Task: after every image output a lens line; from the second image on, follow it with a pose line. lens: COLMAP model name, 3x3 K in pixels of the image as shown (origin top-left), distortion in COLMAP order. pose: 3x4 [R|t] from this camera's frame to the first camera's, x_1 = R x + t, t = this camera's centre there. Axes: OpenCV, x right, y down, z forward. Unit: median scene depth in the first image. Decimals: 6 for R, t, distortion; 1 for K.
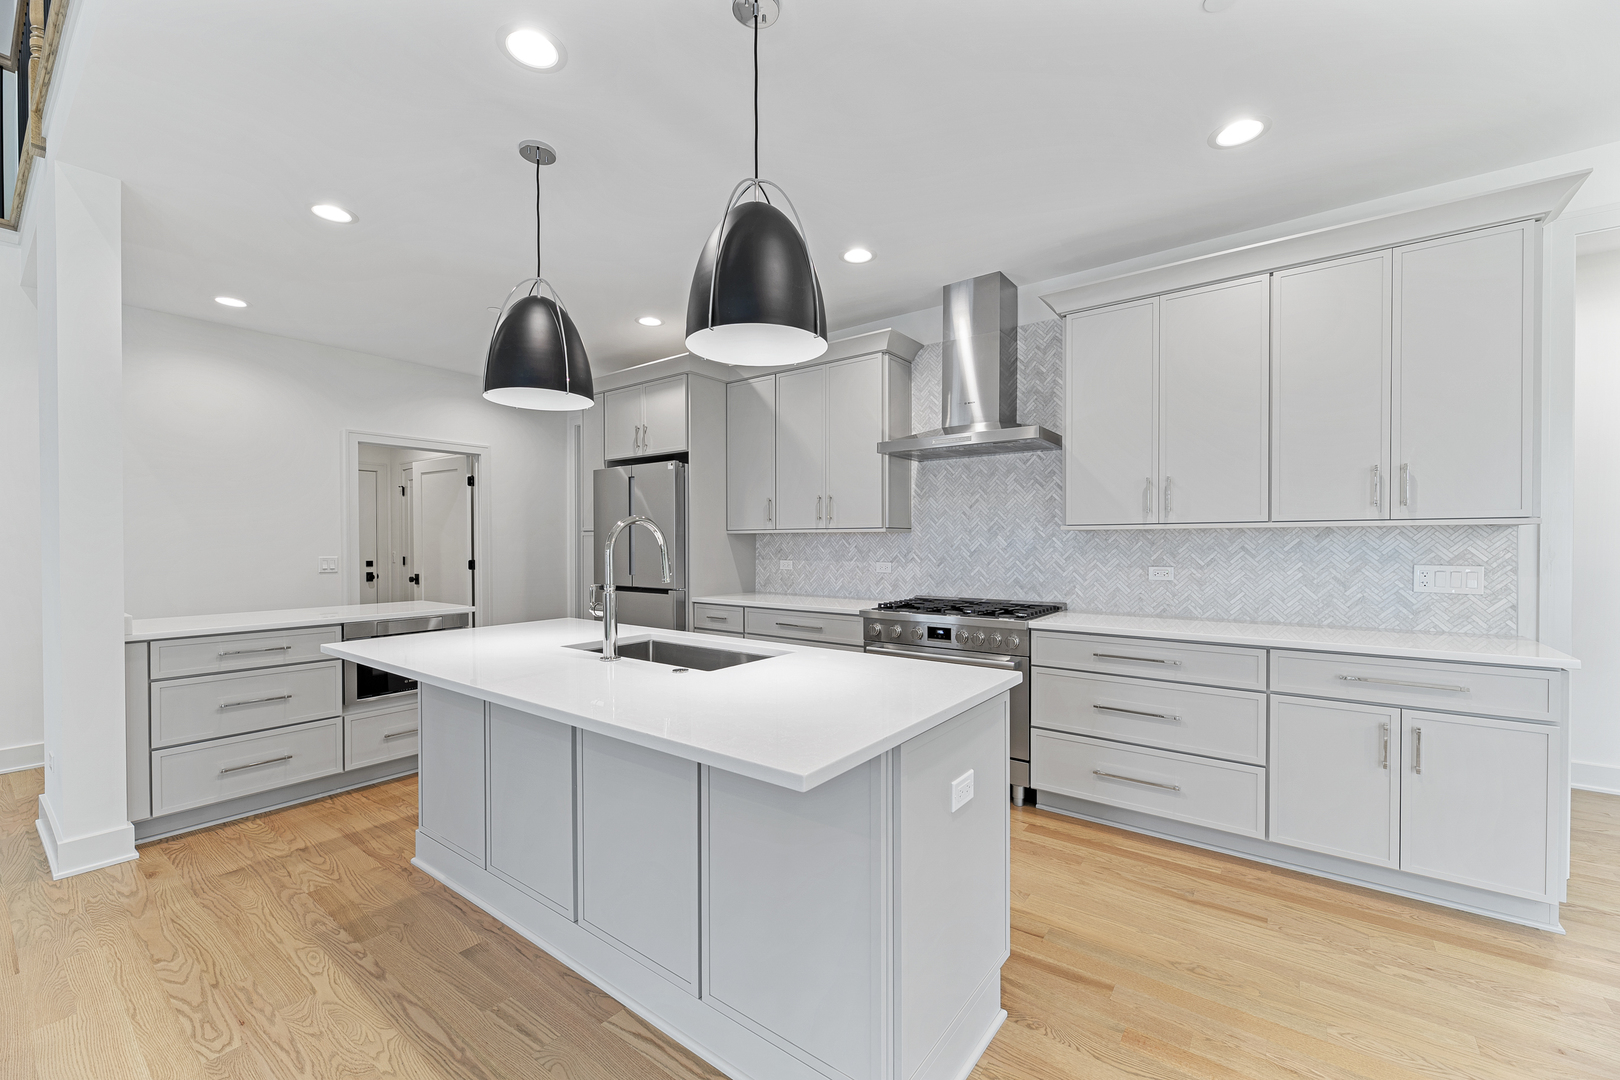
lens RADIAL K [[647.6, 0, 811.8], [0, 647.6, 547.6], [0, 0, 1]] dist [0.001489, -0.000248]
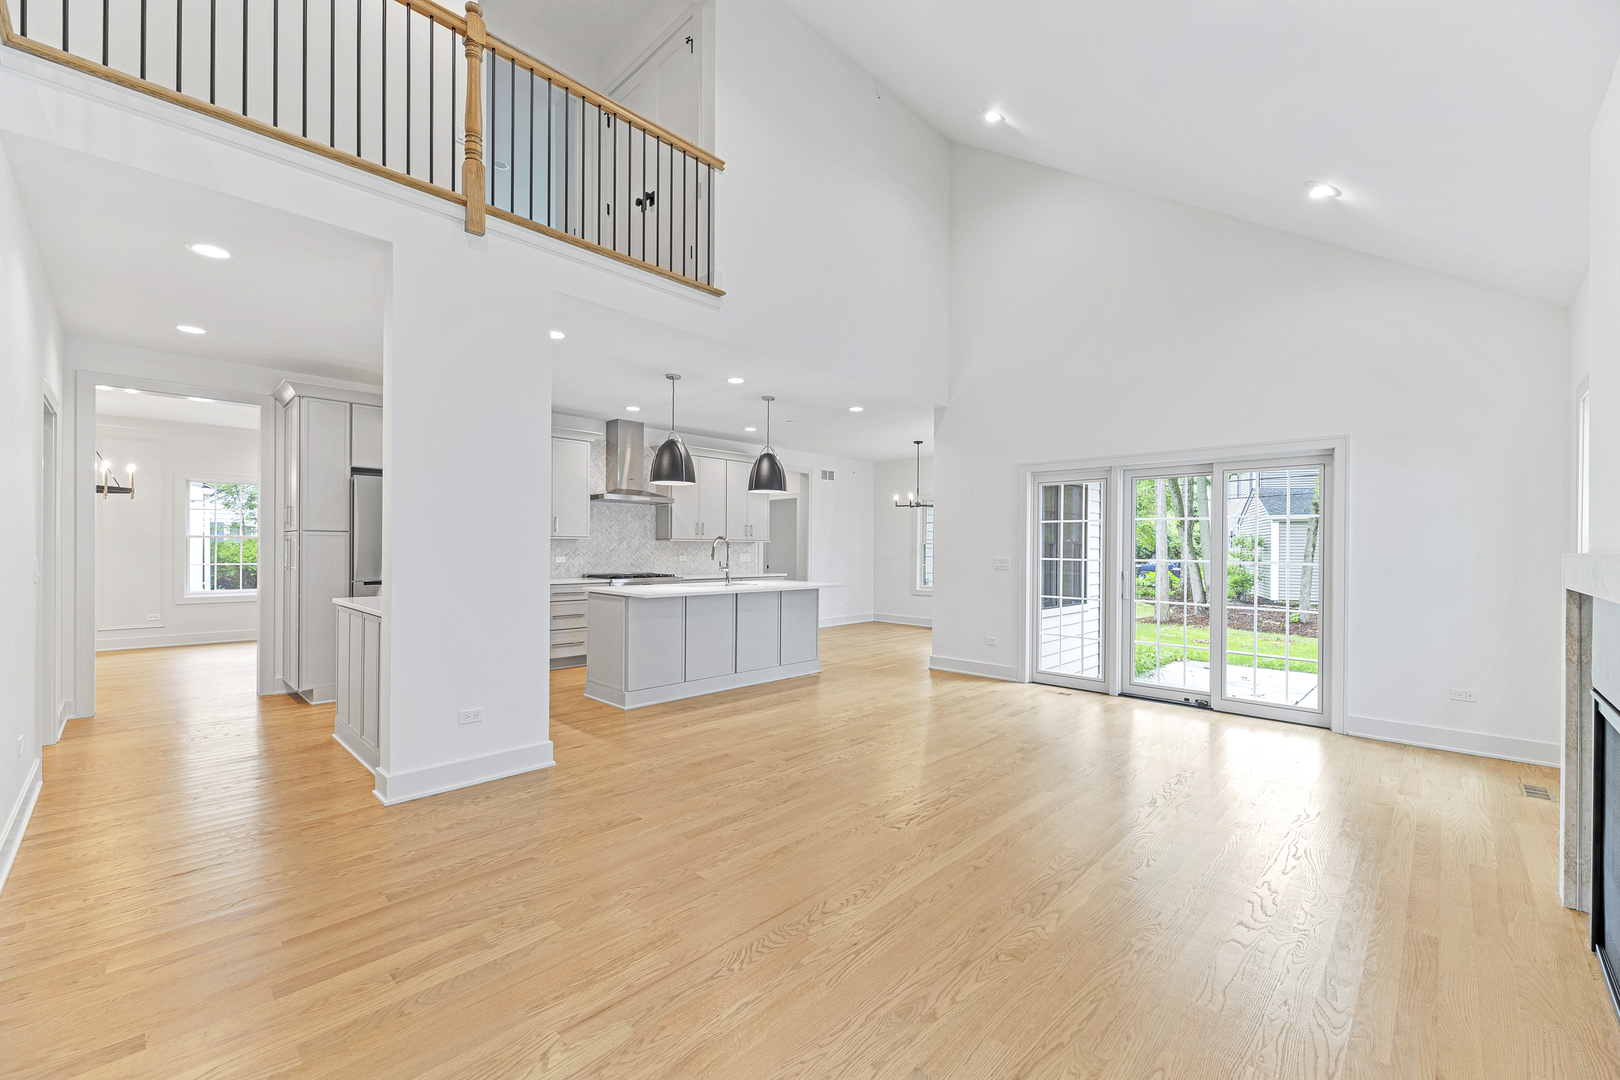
lens RADIAL K [[657.0, 0, 810.7], [0, 657.0, 547.1], [0, 0, 1]] dist [0.000807, -0.000018]
pose [[0.128672, 0.004684, 0.991676, -1.962455], [0.000174, 0.999989, -0.004746, 0.008508], [-0.991687, 0.000784, 0.128670, 0.156302]]
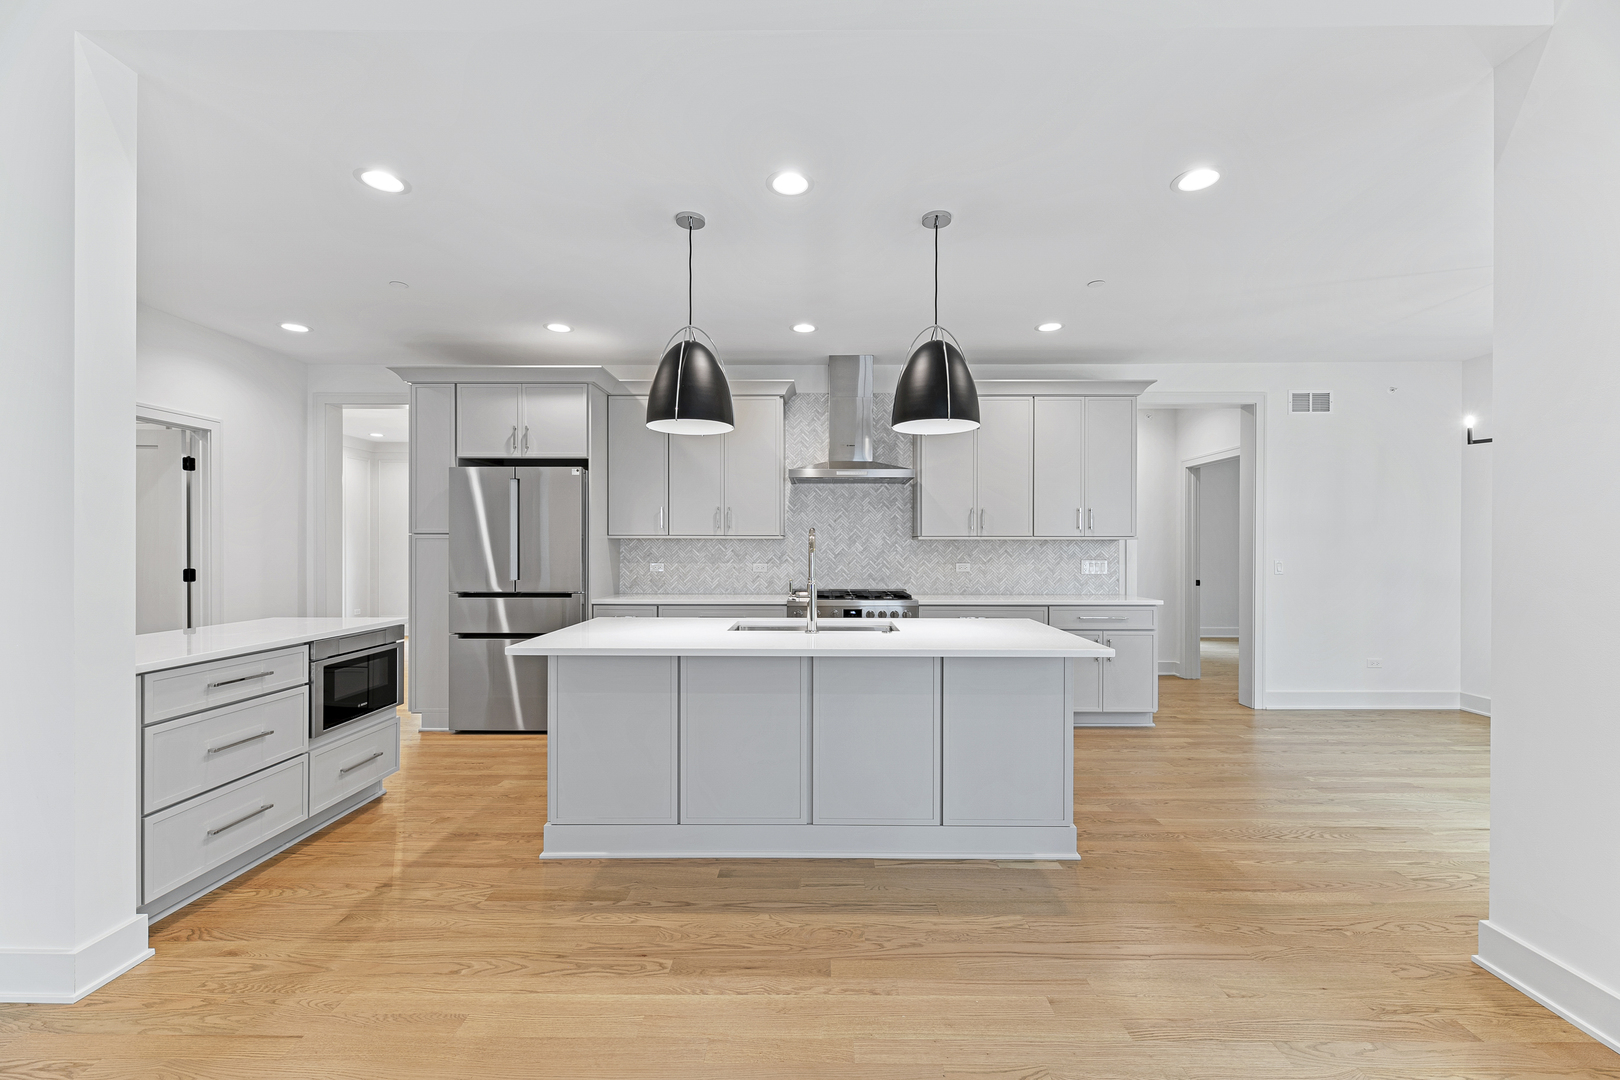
lens RADIAL K [[657.0, 0, 810.7], [0, 657.0, 547.1], [0, 0, 1]] dist [0.000807, -0.000018]
pose [[0.807334, 0.003113, 0.590087, -0.699766], [0.001602, 0.999971, -0.007466, 0.001690], [-0.590093, 0.006973, 0.807305, -0.076085]]
